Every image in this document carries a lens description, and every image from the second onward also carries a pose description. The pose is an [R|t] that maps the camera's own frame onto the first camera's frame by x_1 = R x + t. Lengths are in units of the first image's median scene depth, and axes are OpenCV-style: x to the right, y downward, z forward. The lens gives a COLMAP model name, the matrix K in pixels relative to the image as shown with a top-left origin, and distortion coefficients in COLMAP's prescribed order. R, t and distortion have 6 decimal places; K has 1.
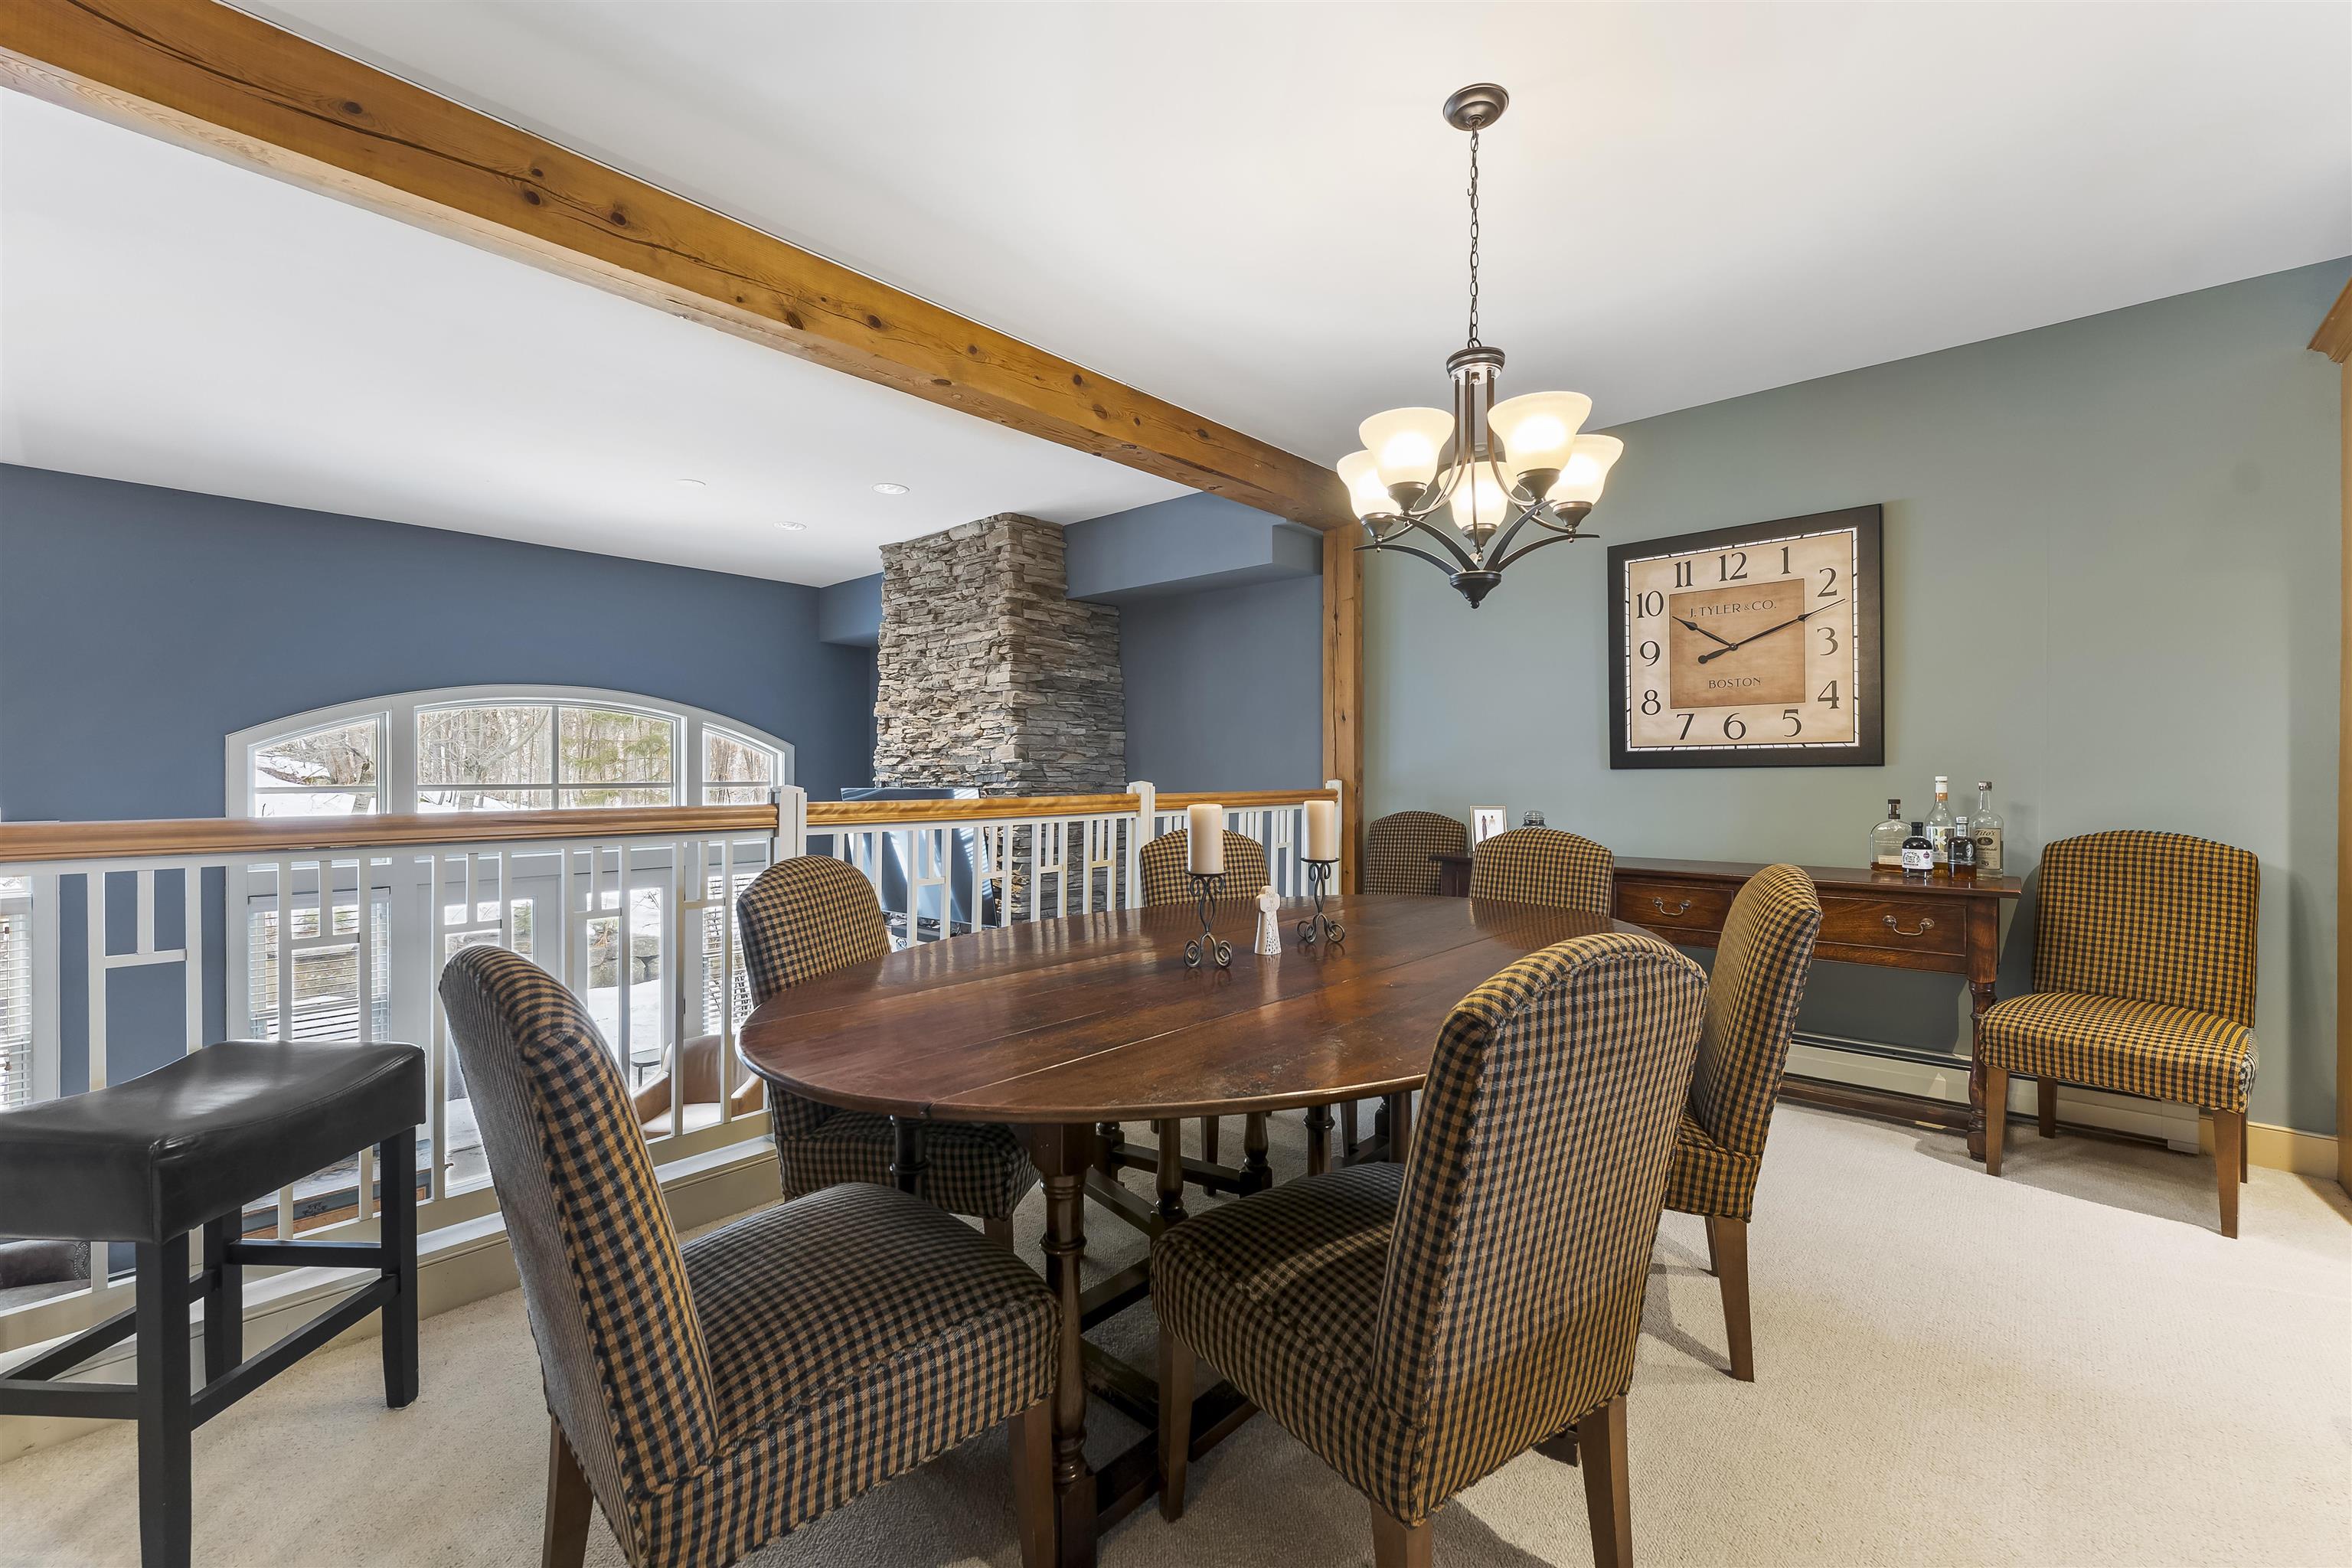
lens RADIAL K [[955.0, 0, 1175.2], [0, 955.0, 775.8], [0, 0, 1]] dist [-0.001951, -0.000275]
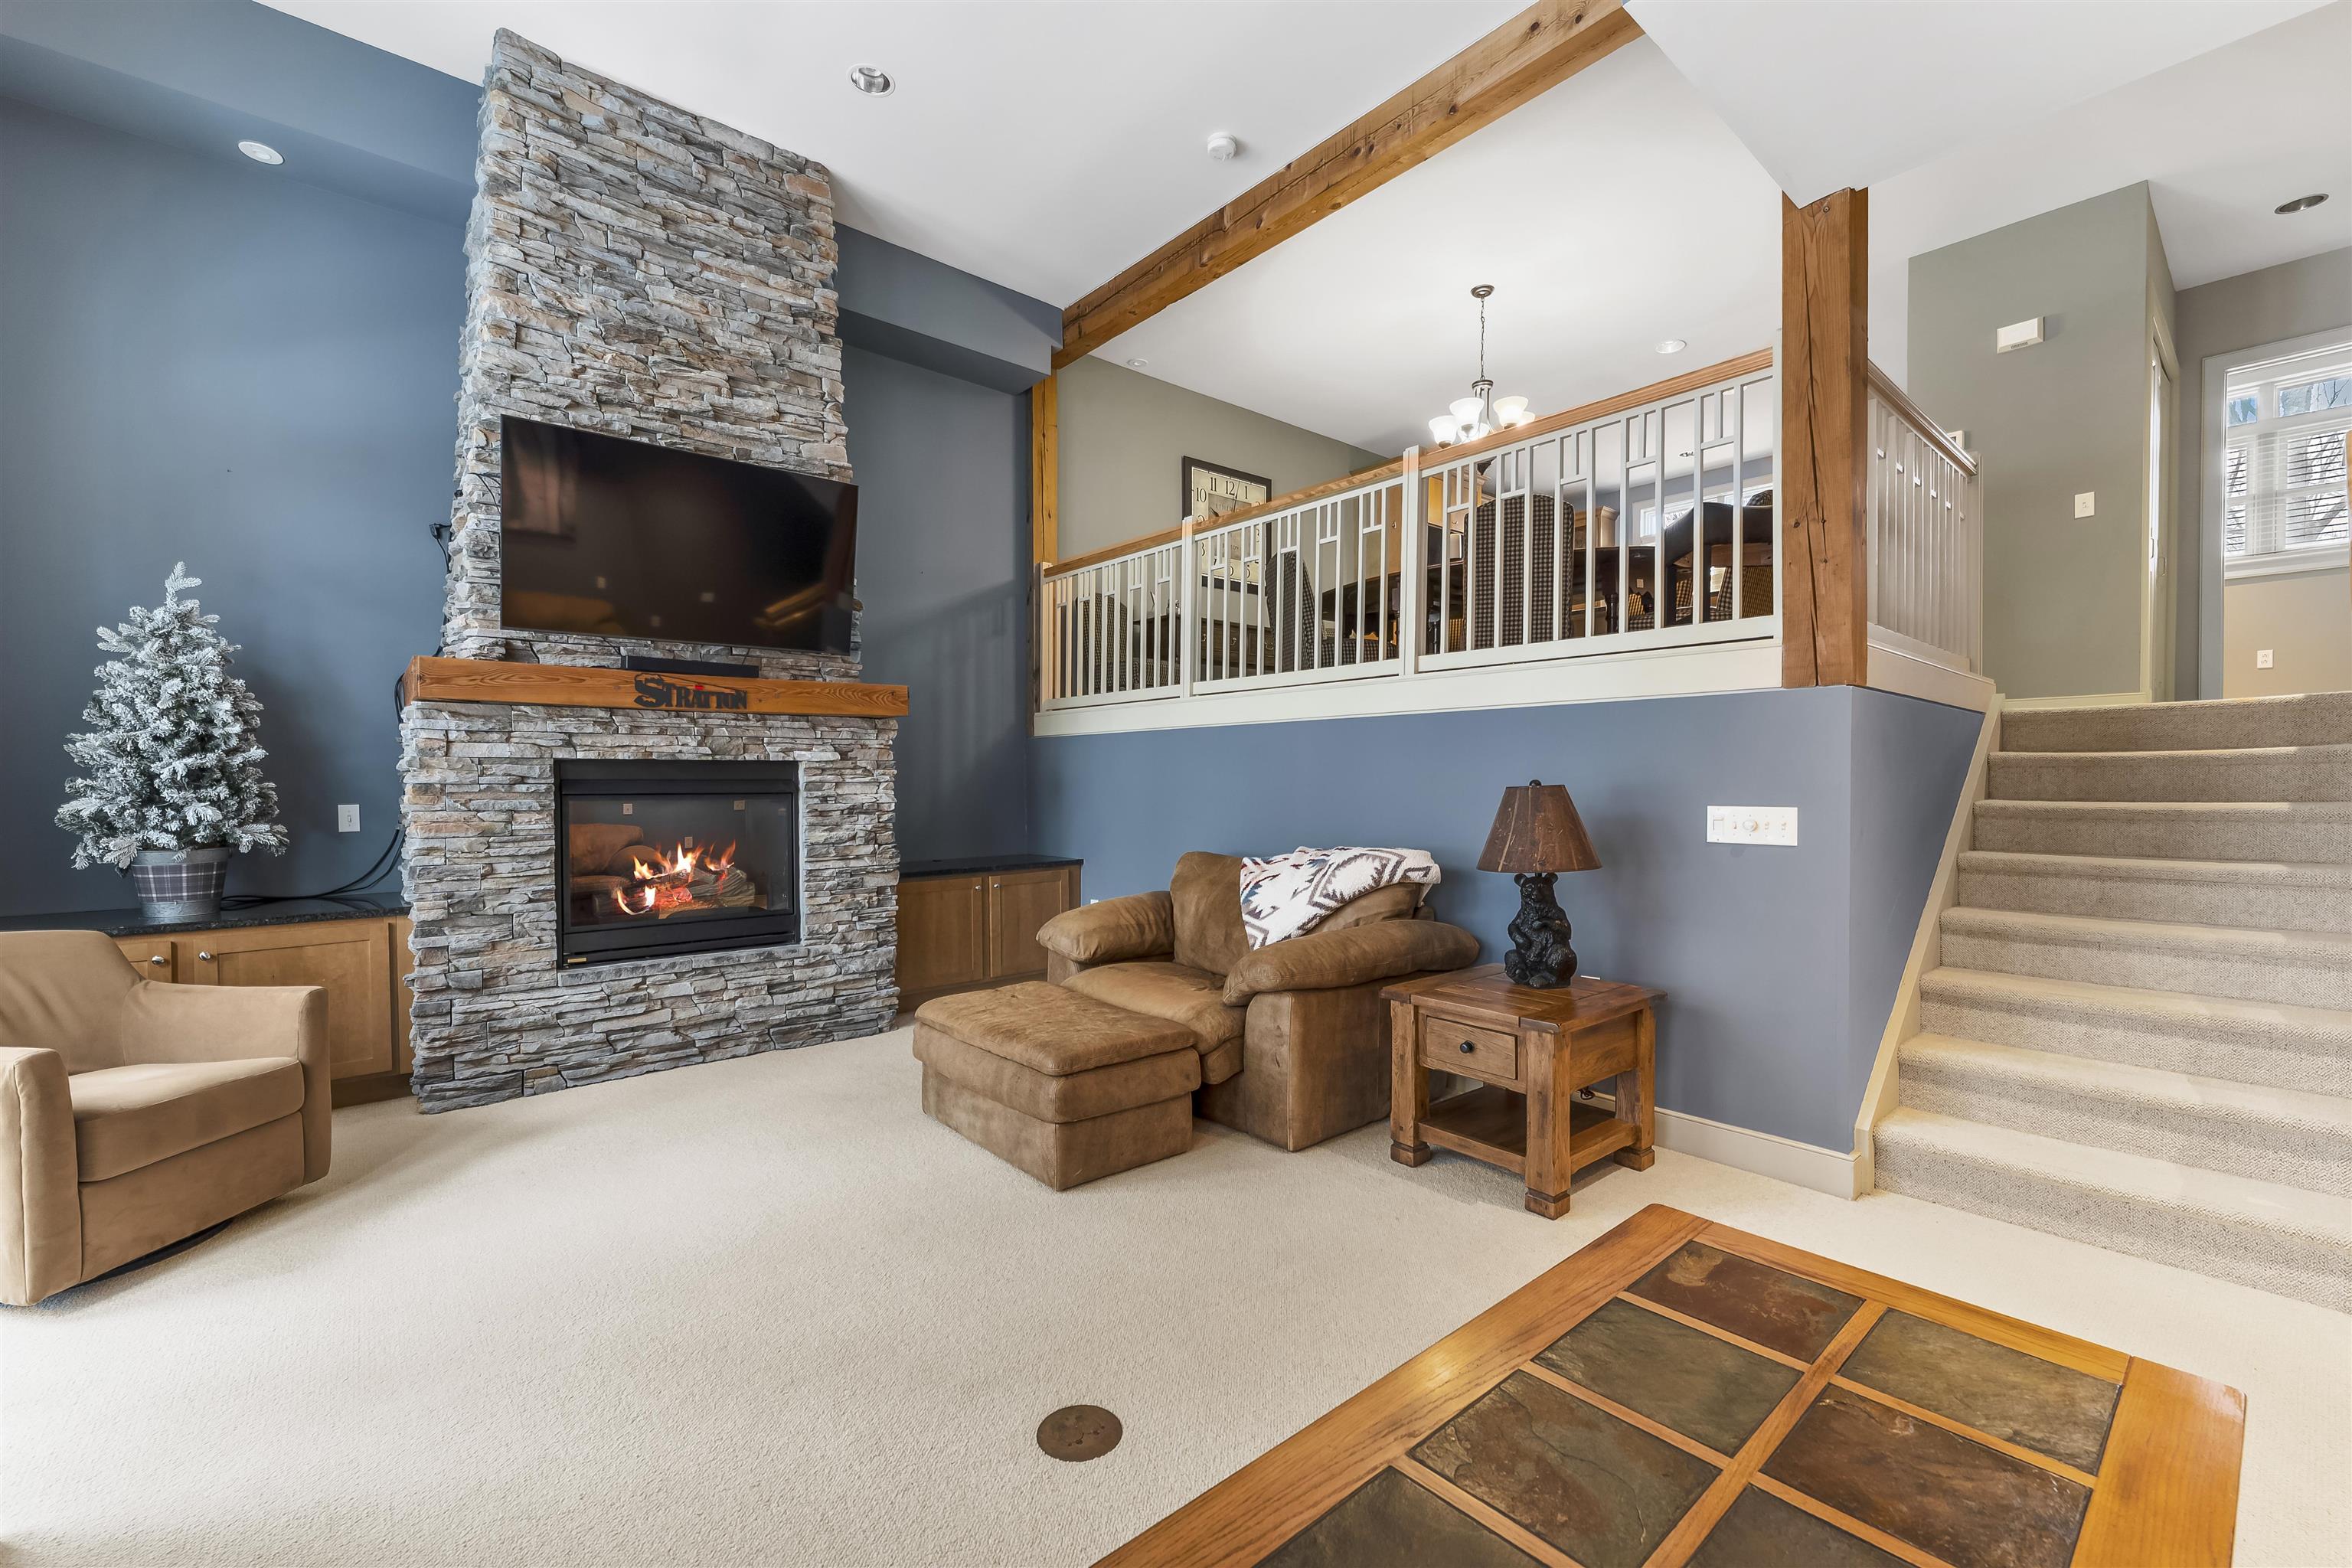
lens RADIAL K [[971.2, 0, 1177.4], [0, 971.2, 794.7], [0, 0, 1]] dist [0.000120, 0.000176]
pose [[0.132634, -0.010279, 0.991112, -1.532288], [0.014470, 0.999860, 0.008433, 0.426485], [-0.991059, 0.013223, 0.132764, 0.903131]]
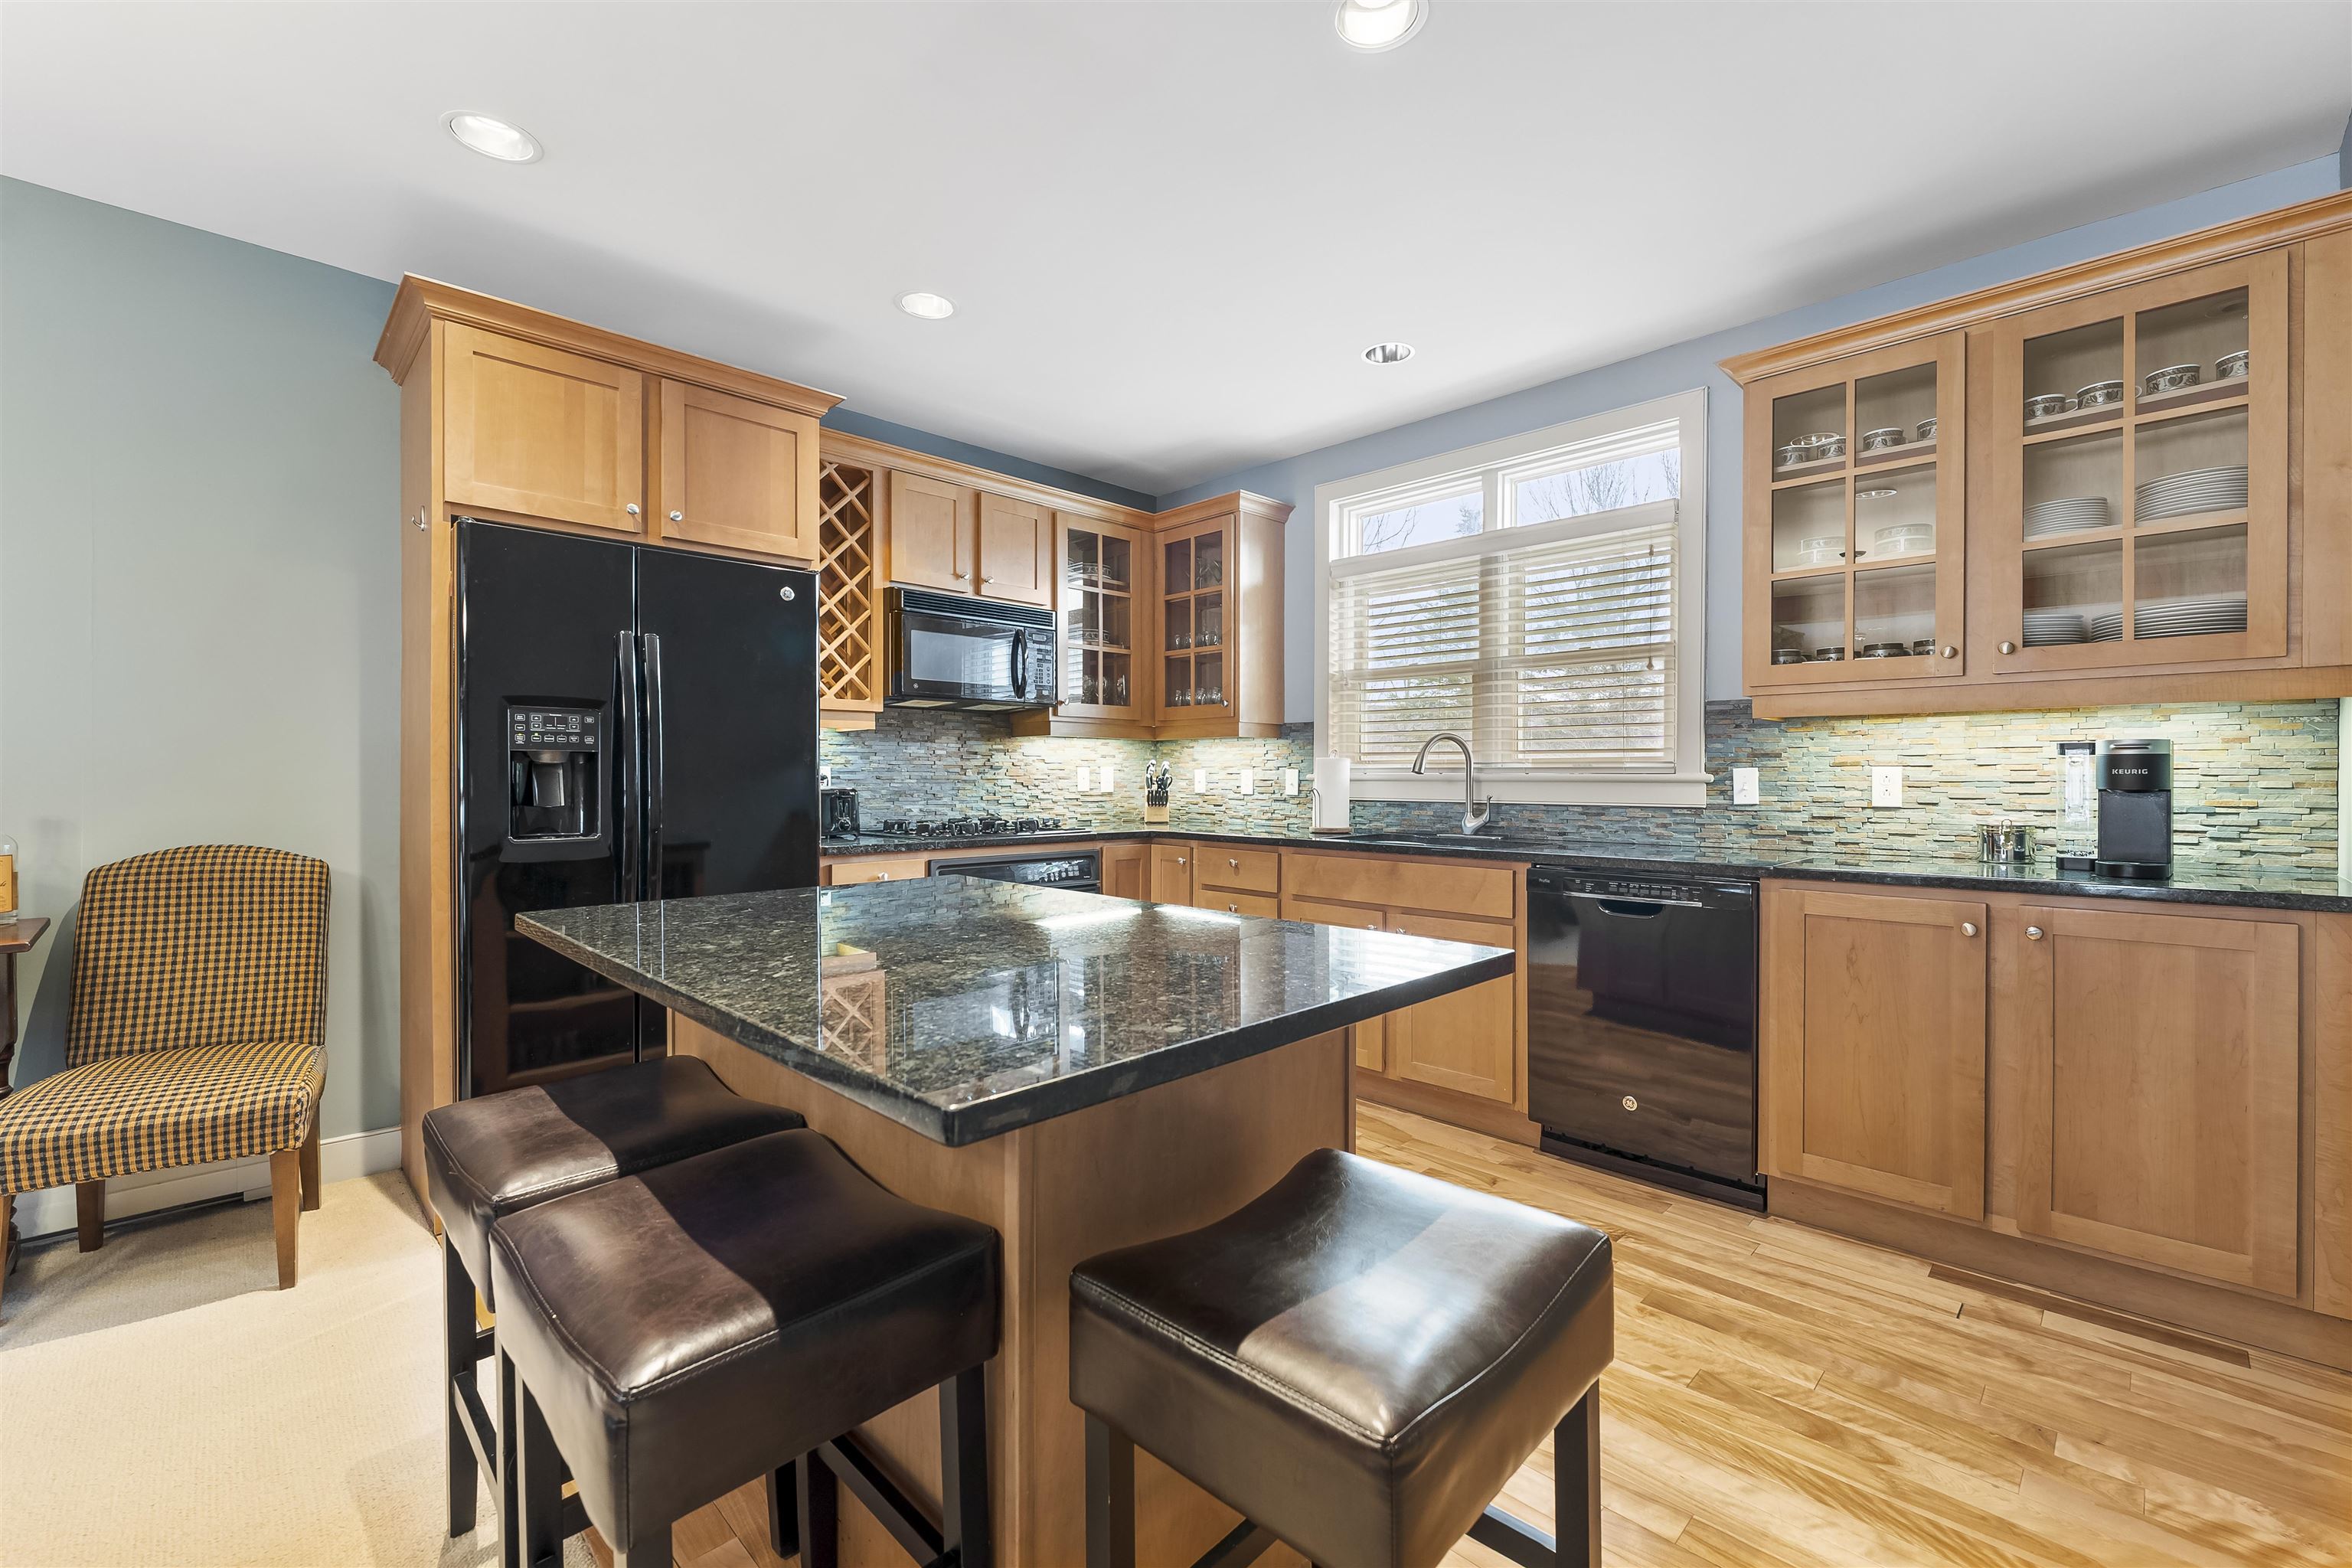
lens RADIAL K [[979.4, 0, 1176.0], [0, 979.4, 784.0], [0, 0, 1]] dist [-0.001051, -0.000365]
pose [[0.060583, -0.005248, 0.998149, 0.156968], [0.001703, 0.999985, 0.005154, -0.000535], [-0.998162, 0.001388, 0.060591, 0.065276]]
